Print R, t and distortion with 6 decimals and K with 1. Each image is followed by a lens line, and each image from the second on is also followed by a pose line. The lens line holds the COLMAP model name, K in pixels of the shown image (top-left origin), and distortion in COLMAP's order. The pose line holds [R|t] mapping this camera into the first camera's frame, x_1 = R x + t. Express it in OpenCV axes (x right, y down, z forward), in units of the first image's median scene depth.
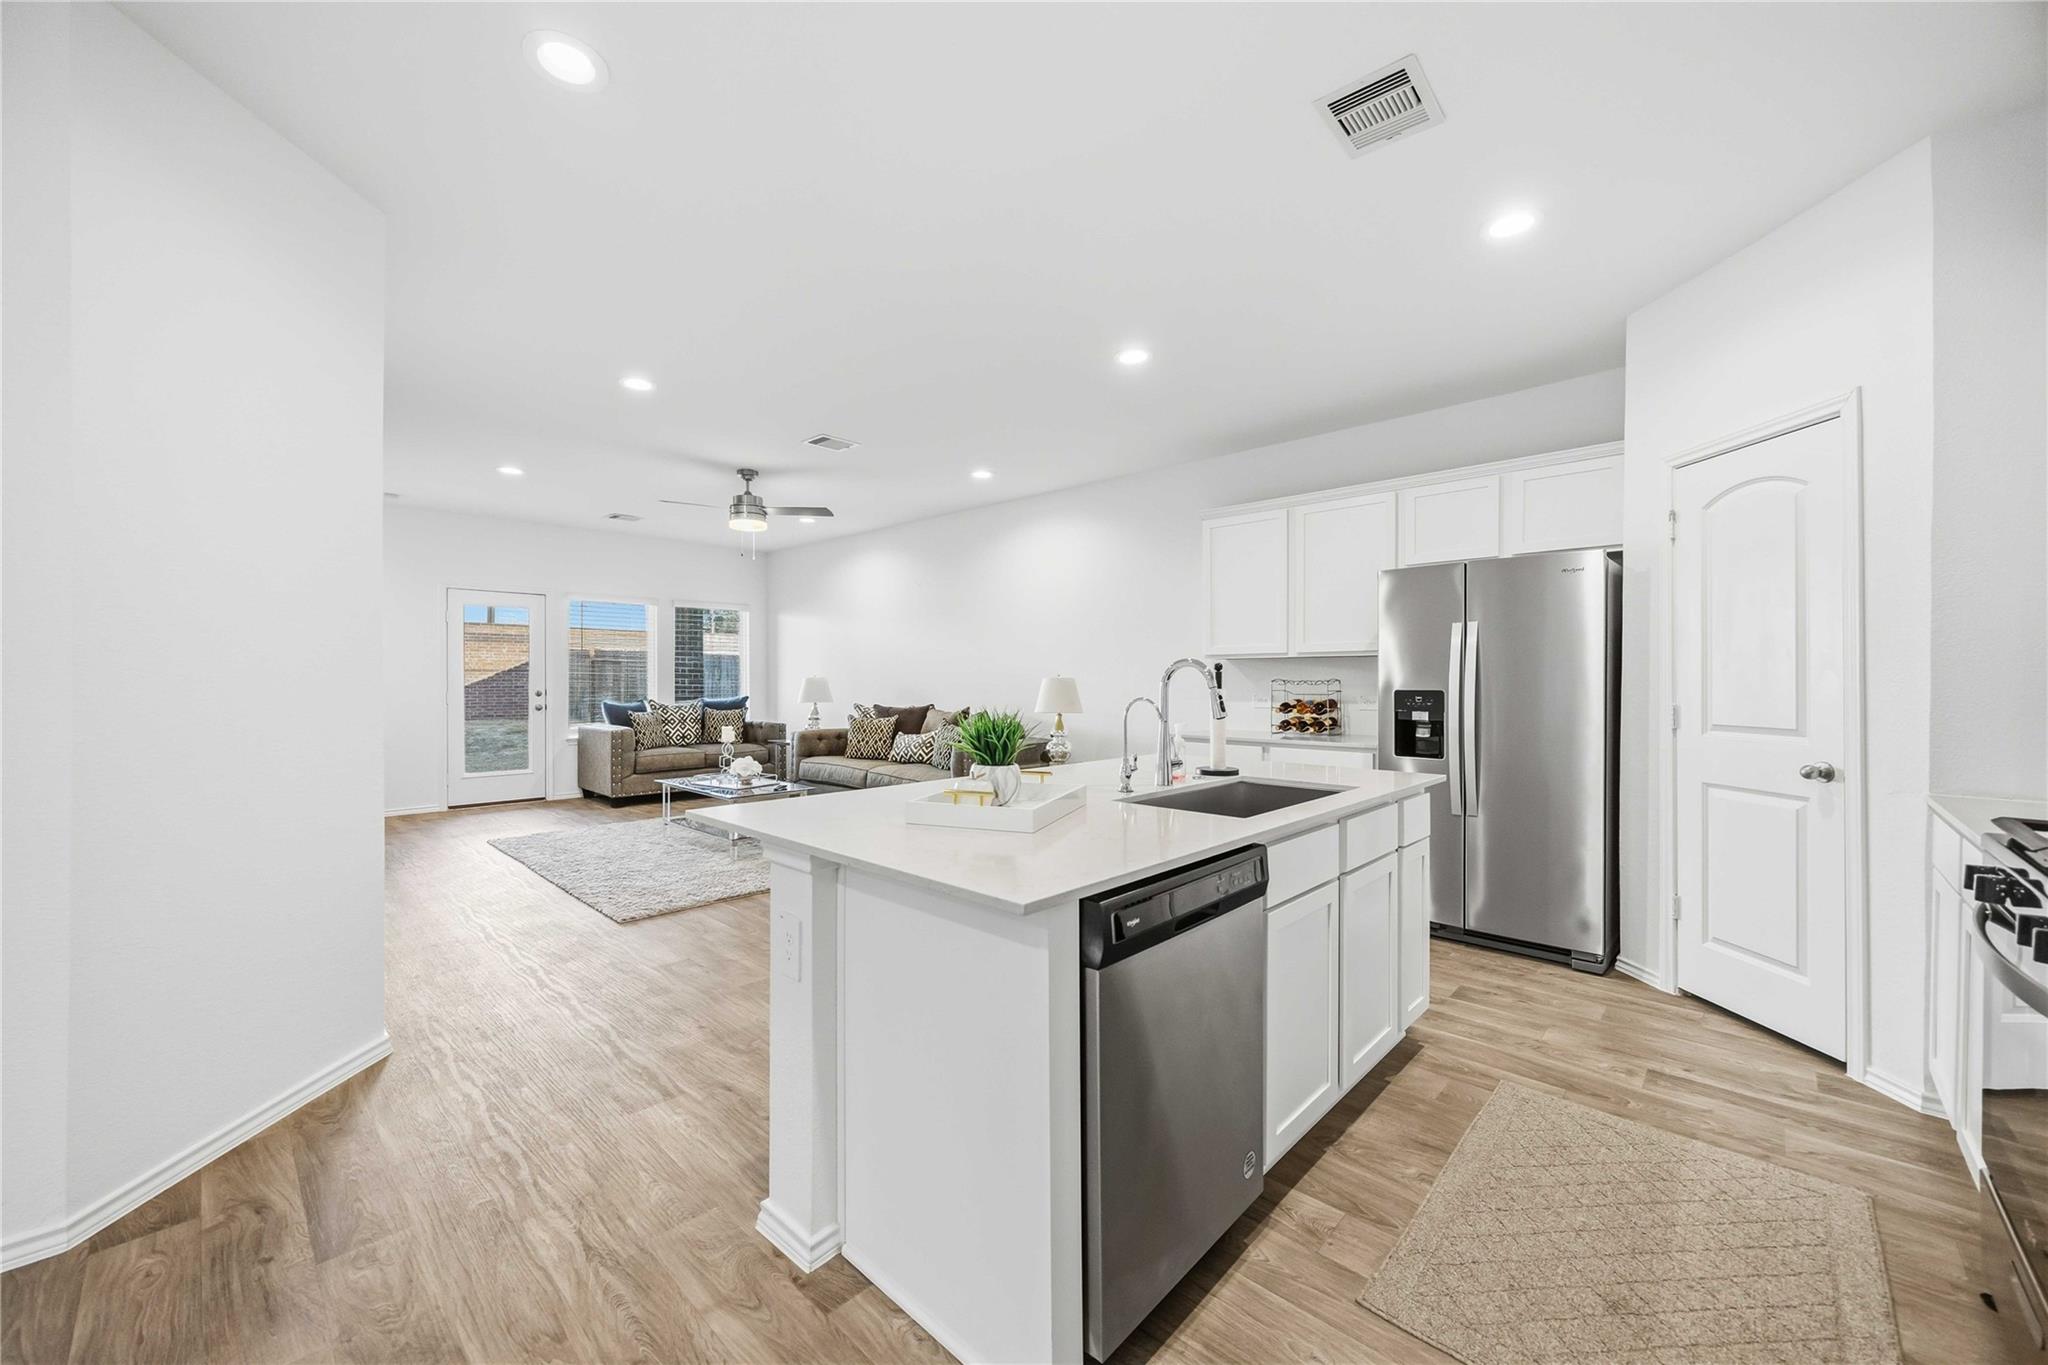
lens RADIAL K [[783.8, 0, 1028.0], [0, 783.8, 685.8], [0, 0, 1]] dist [0.000401, -0.000103]
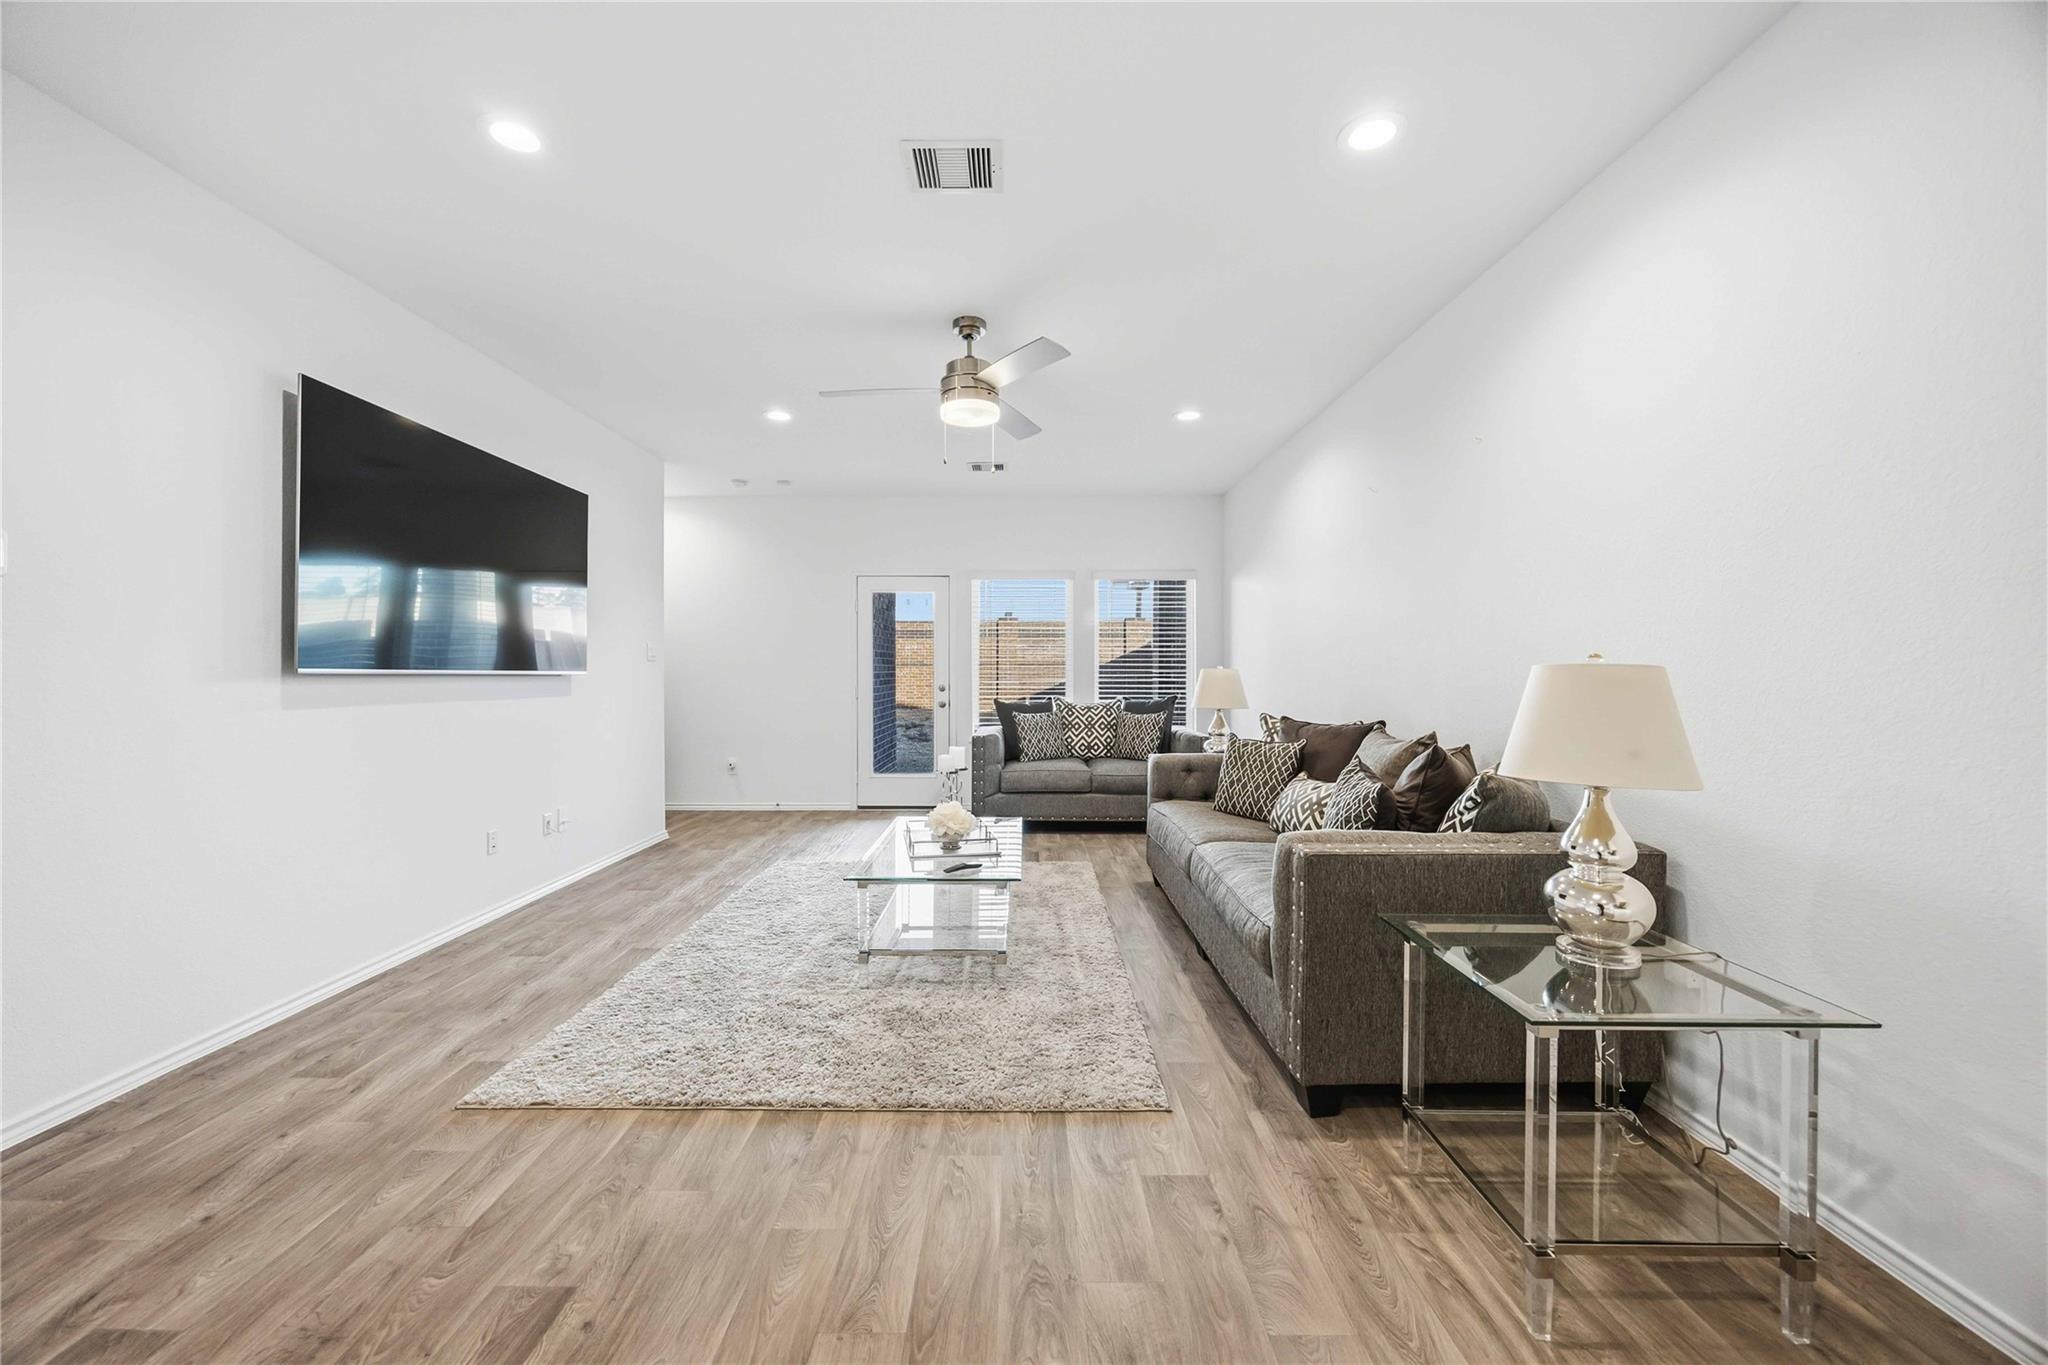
lens RADIAL K [[783.8, 0, 1016.8], [0, 783.8, 674.2], [0, 0, 1]] dist [0.000401, -0.000103]
pose [[0.680342, 0.000092, -0.732895, 0.084256], [-0.004572, 0.999981, -0.004119, -0.002457], [0.732881, 0.006153, 0.680329, 0.503058]]
